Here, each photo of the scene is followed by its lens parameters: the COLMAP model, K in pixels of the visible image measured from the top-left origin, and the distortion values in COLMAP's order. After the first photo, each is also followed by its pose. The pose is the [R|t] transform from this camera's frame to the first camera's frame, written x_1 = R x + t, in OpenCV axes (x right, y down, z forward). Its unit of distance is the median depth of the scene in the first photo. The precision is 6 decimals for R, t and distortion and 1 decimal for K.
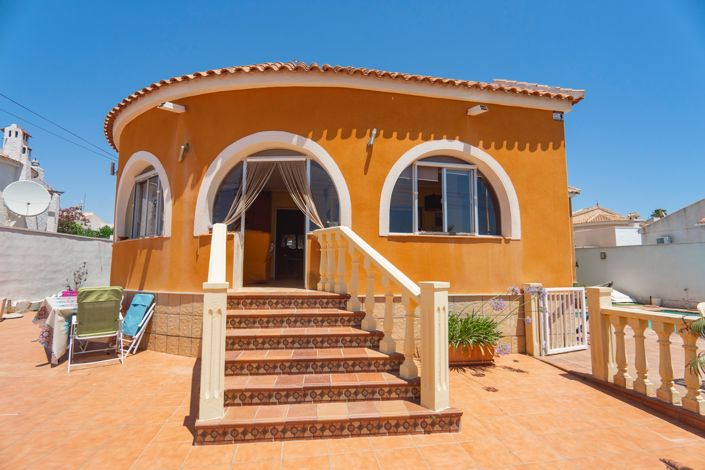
lens RADIAL K [[338.5, 0, 352.5], [0, 338.5, 235.0], [0, 0, 1]] dist [-0.014392, 0.000062]
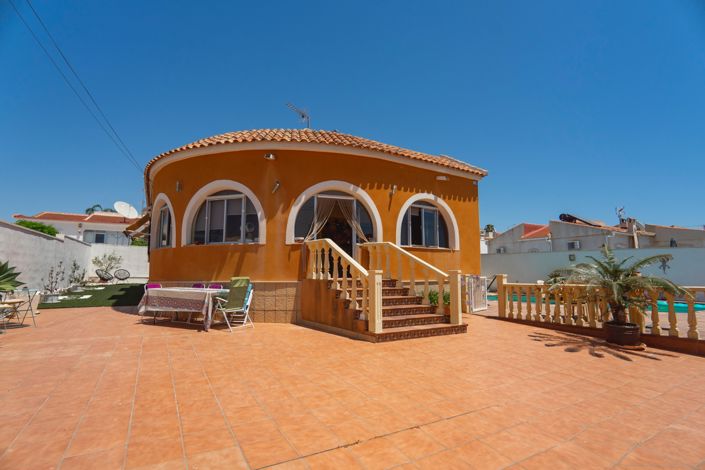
lens RADIAL K [[338.5, 0, 352.5], [0, 338.5, 235.0], [0, 0, 1]] dist [-0.014392, 0.000062]
pose [[0.934693, 0.035573, 0.353671, -0.711262], [-0.031604, 0.999356, -0.016994, -0.022245], [-0.354047, 0.004707, 0.935216, -0.519097]]
